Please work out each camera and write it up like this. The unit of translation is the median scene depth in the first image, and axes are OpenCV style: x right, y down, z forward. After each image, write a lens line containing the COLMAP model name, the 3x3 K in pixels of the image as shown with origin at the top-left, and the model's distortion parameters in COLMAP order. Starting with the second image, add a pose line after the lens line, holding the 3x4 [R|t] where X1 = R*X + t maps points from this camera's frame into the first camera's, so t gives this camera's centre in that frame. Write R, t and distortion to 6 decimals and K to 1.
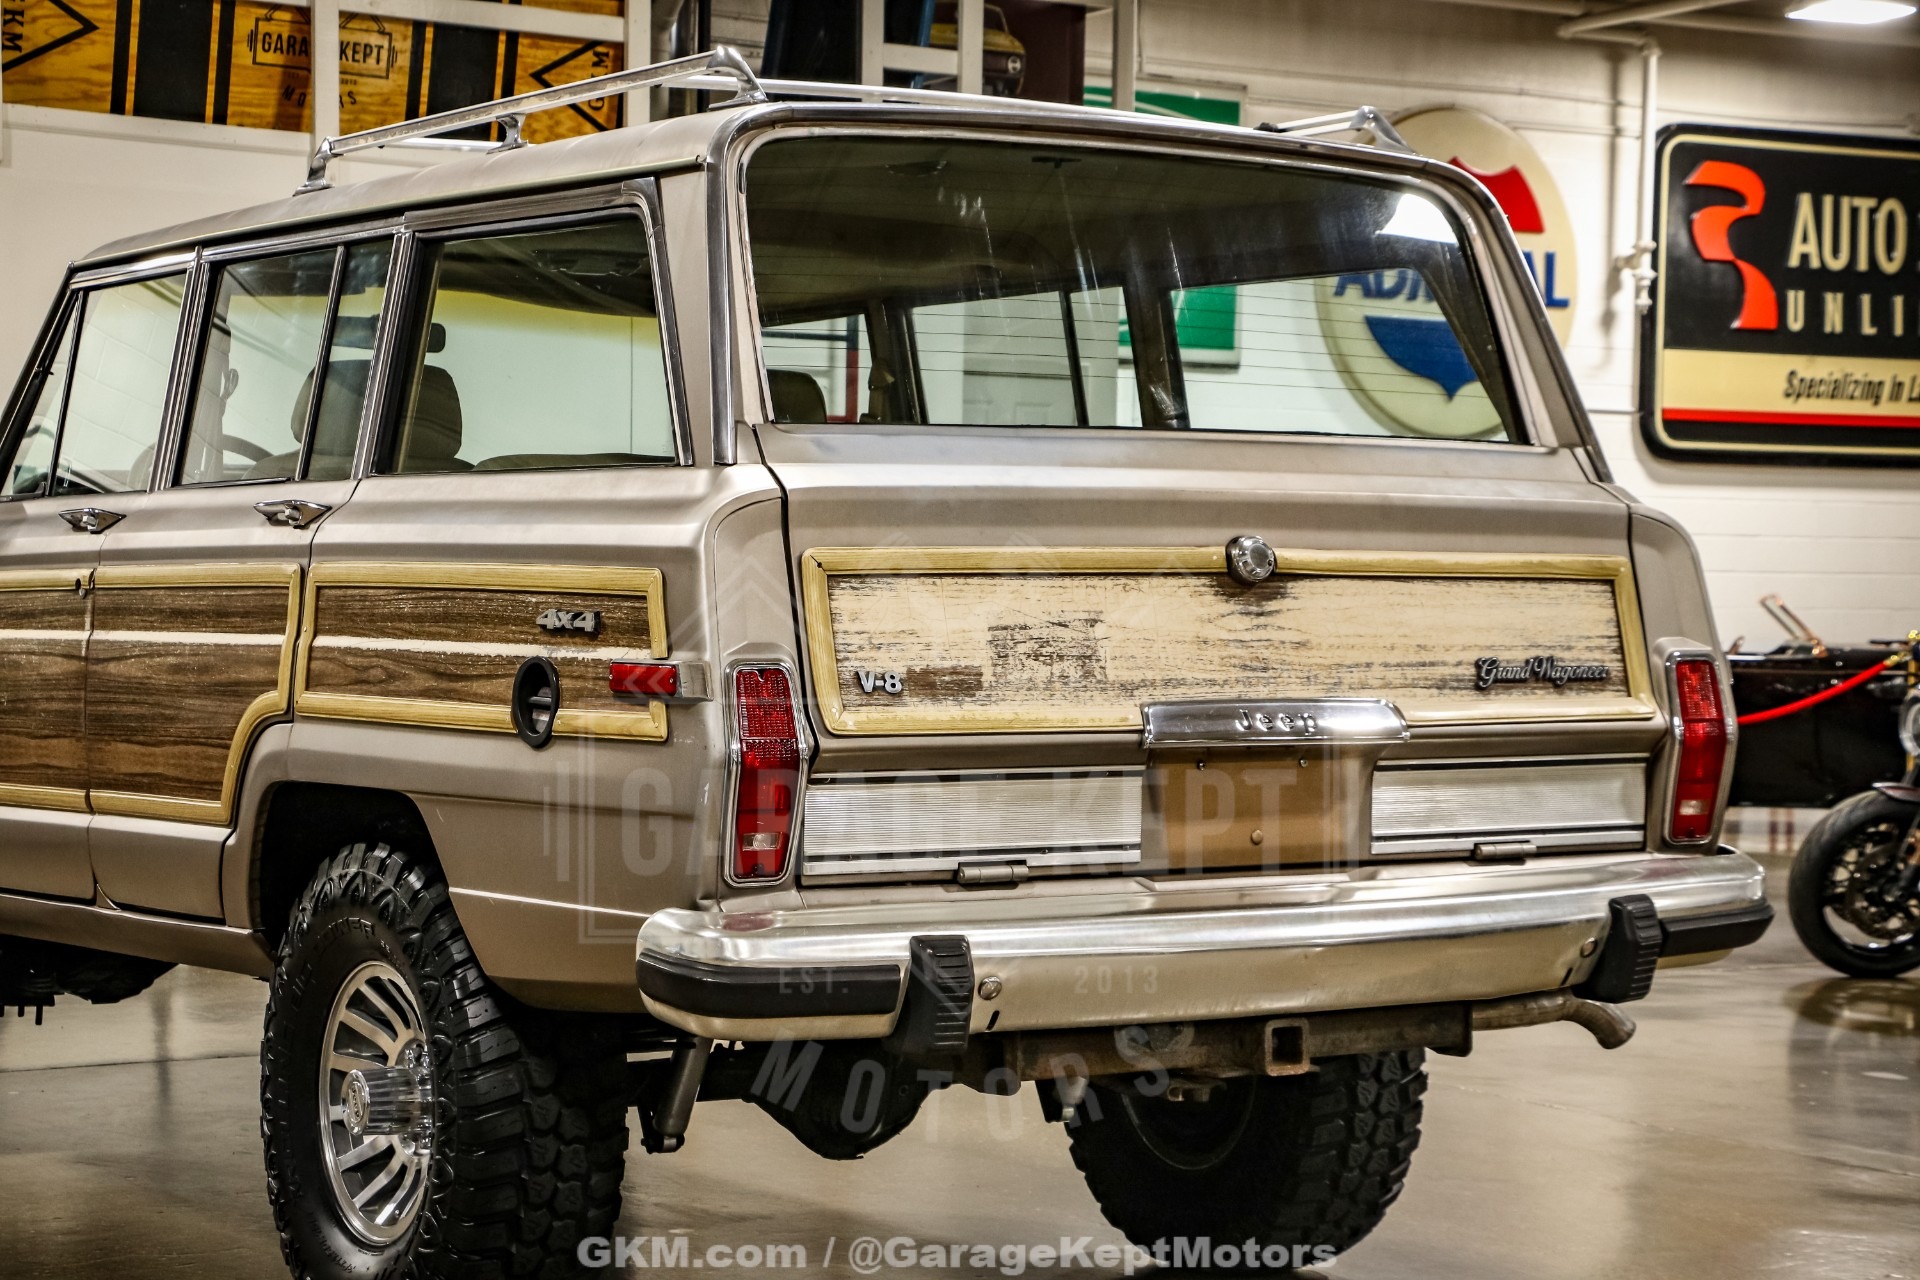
lens RADIAL K [[3640.1, 0, 914.4], [0, 3640.1, 699.1], [0, 0, 1]] dist [0.300693, 0.000000]
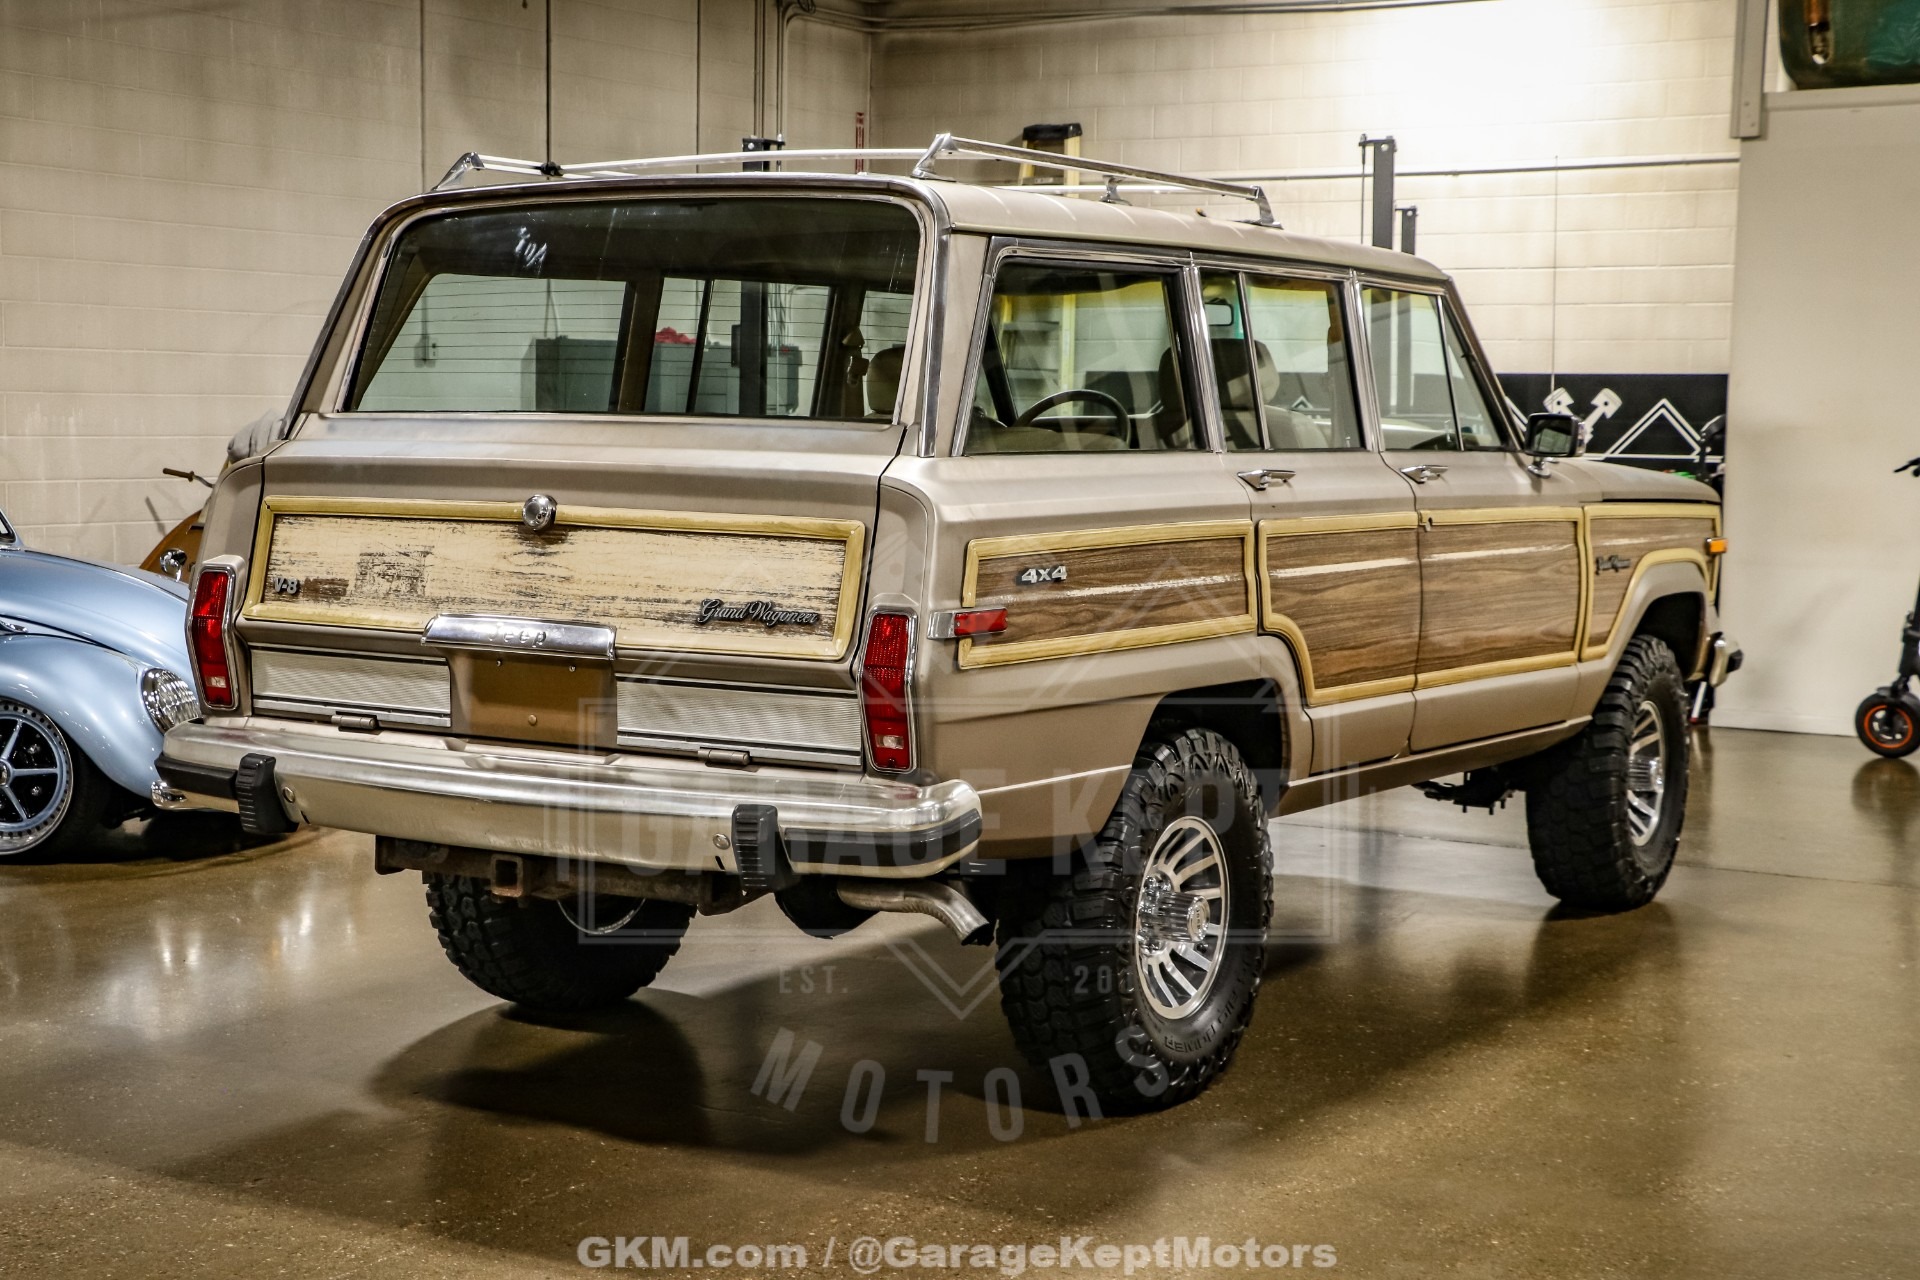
lens RADIAL K [[2747.0, 0, 976.4], [0, 2747.0, 677.2], [0, 0, 1]] dist [0.142297, 0.000000]
pose [[0.434397, 0.090571, -0.896156, 1.027437], [-0.038011, 0.995889, 0.082226, -0.064690], [0.899919, -0.001654, 0.436054, 0.674664]]
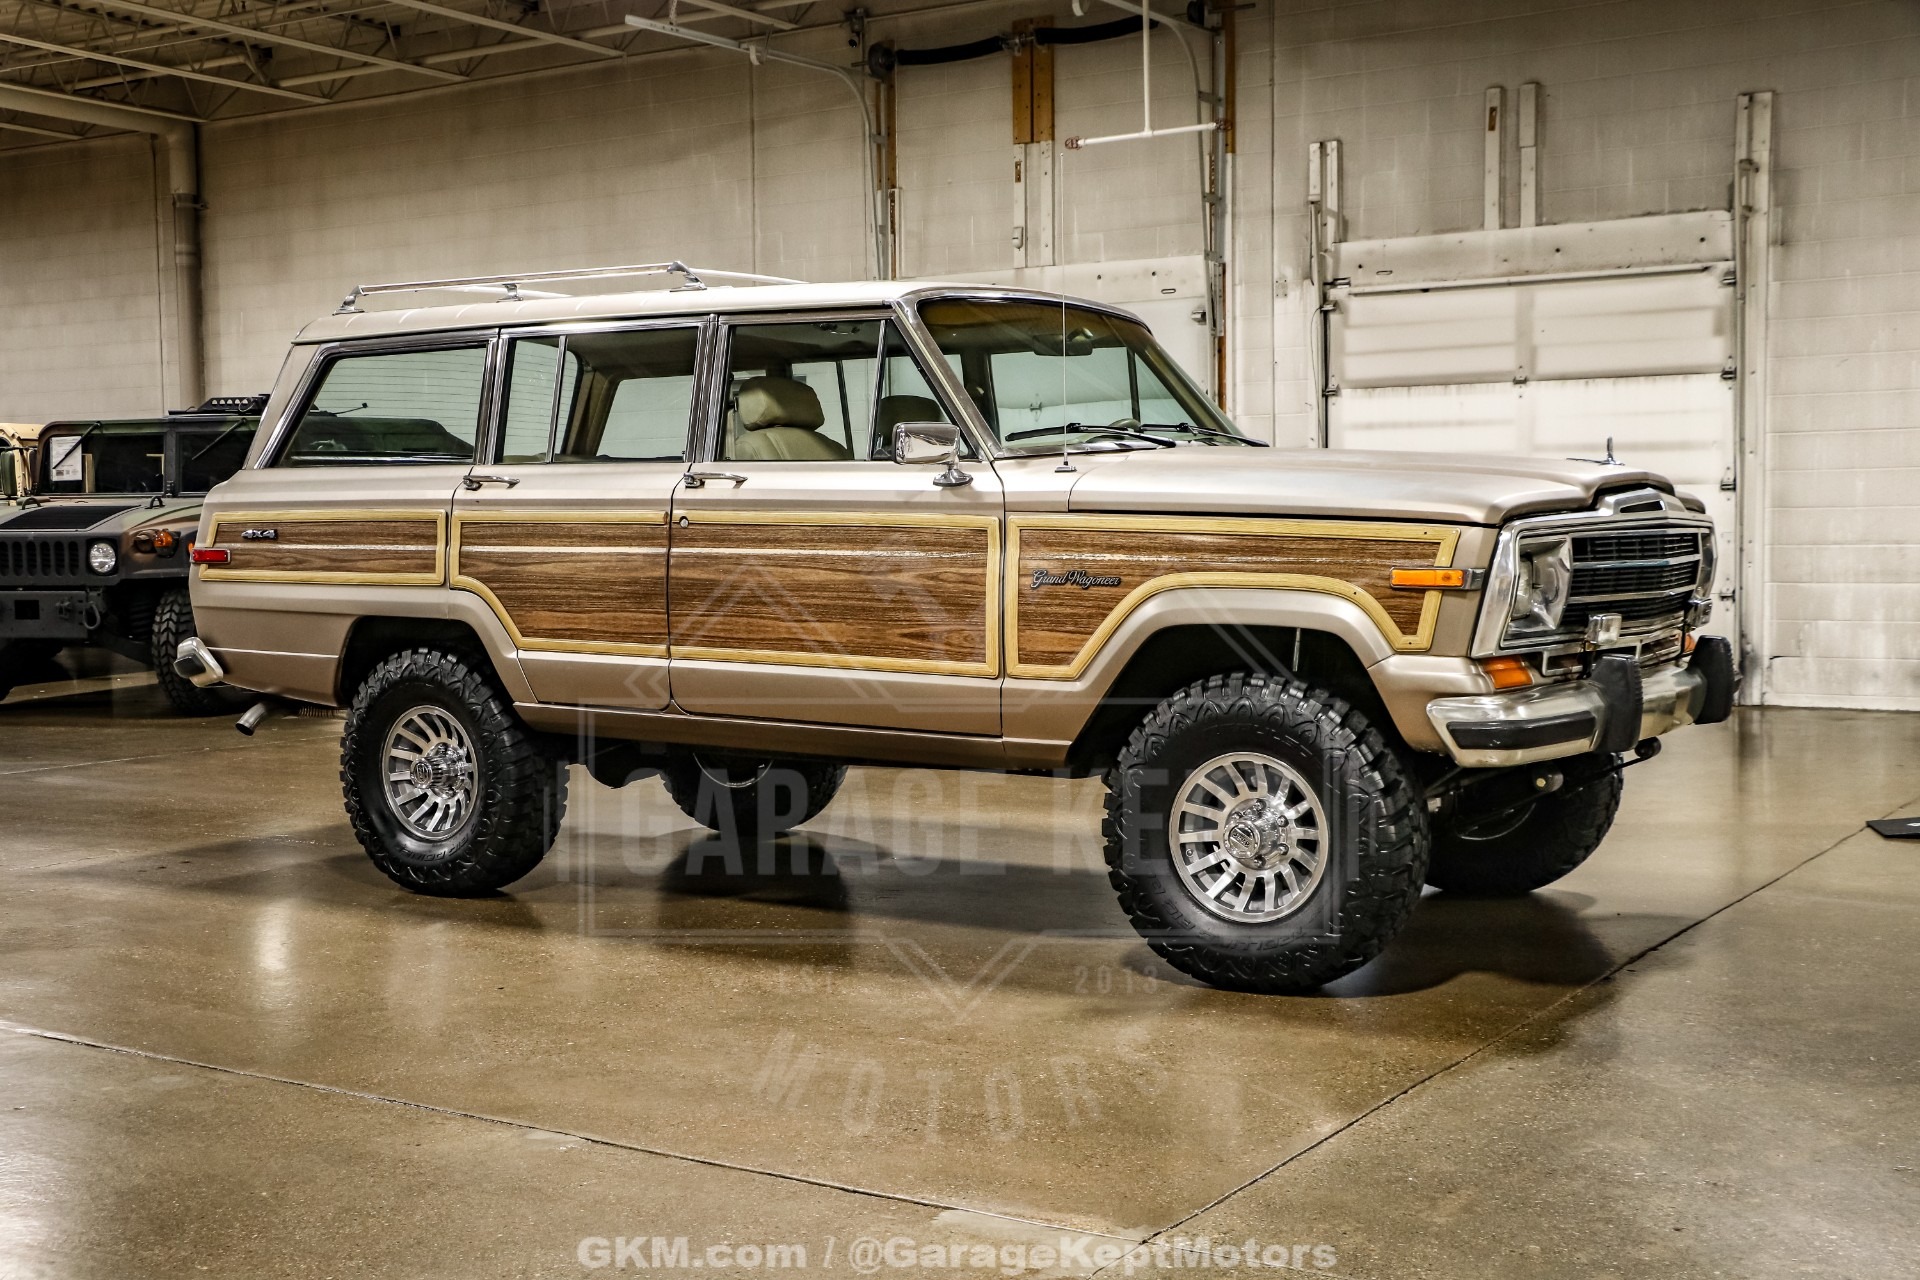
lens RADIAL K [[2326.4, 0, 972.6], [0, 2326.4, 638.2], [0, 0, 1]] dist [0.037188, 0.000000]
pose [[-0.908337, 0.021708, -0.417675, 0.398002], [-0.011949, 0.996897, 0.077798, -0.075681], [0.418068, 0.075658, -0.905259, 2.565371]]
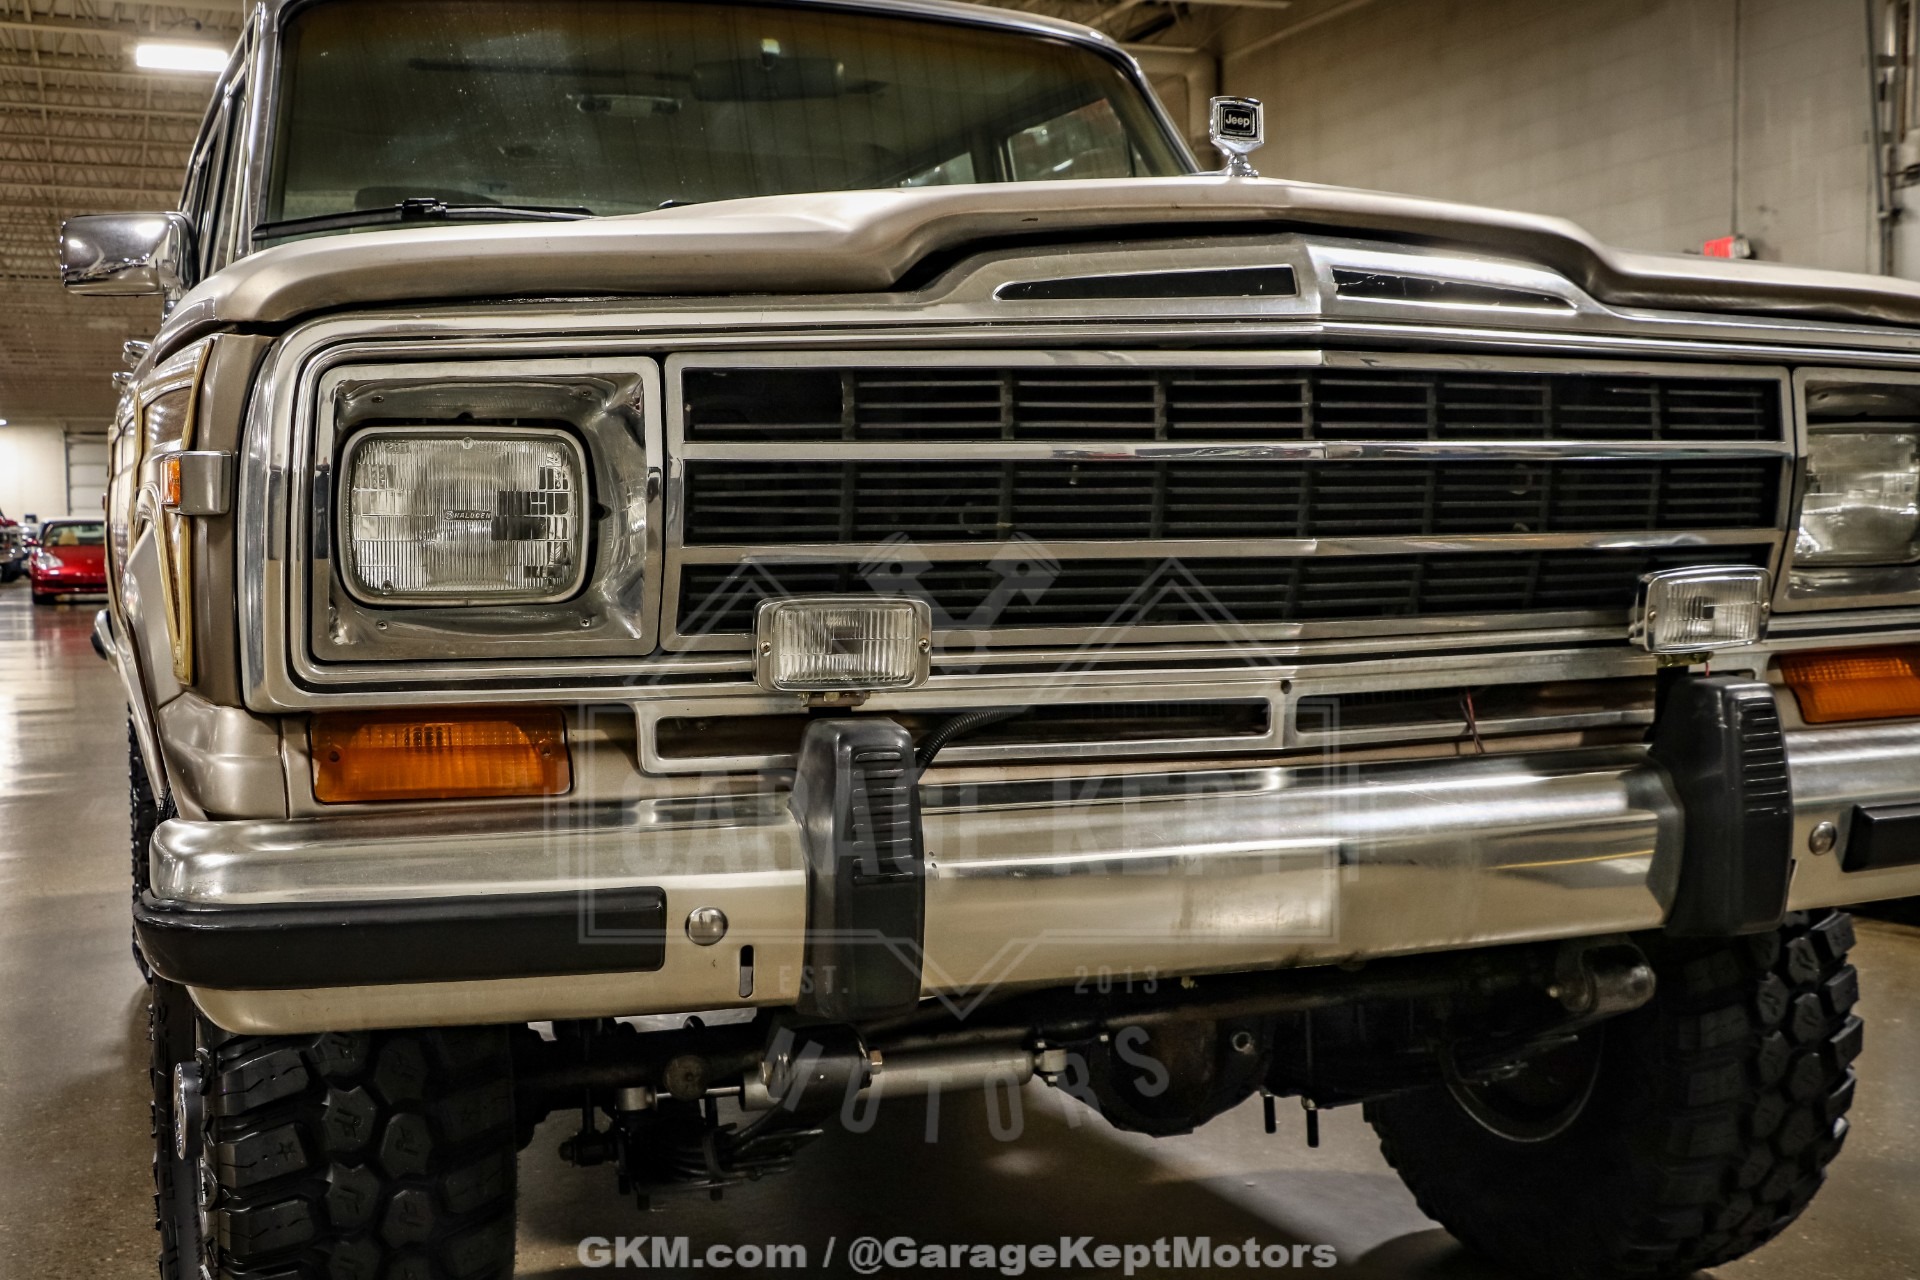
lens RADIAL K [[2326.4, 0, 956.0], [0, 2326.4, 670.7], [0, 0, 1]] dist [0.037188, 0.000000]
pose [[-0.978309, -0.006027, 0.207063, -0.400302], [0.014136, 0.995304, 0.095761, -0.029984], [-0.206667, 0.096611, -0.973630, 2.063055]]
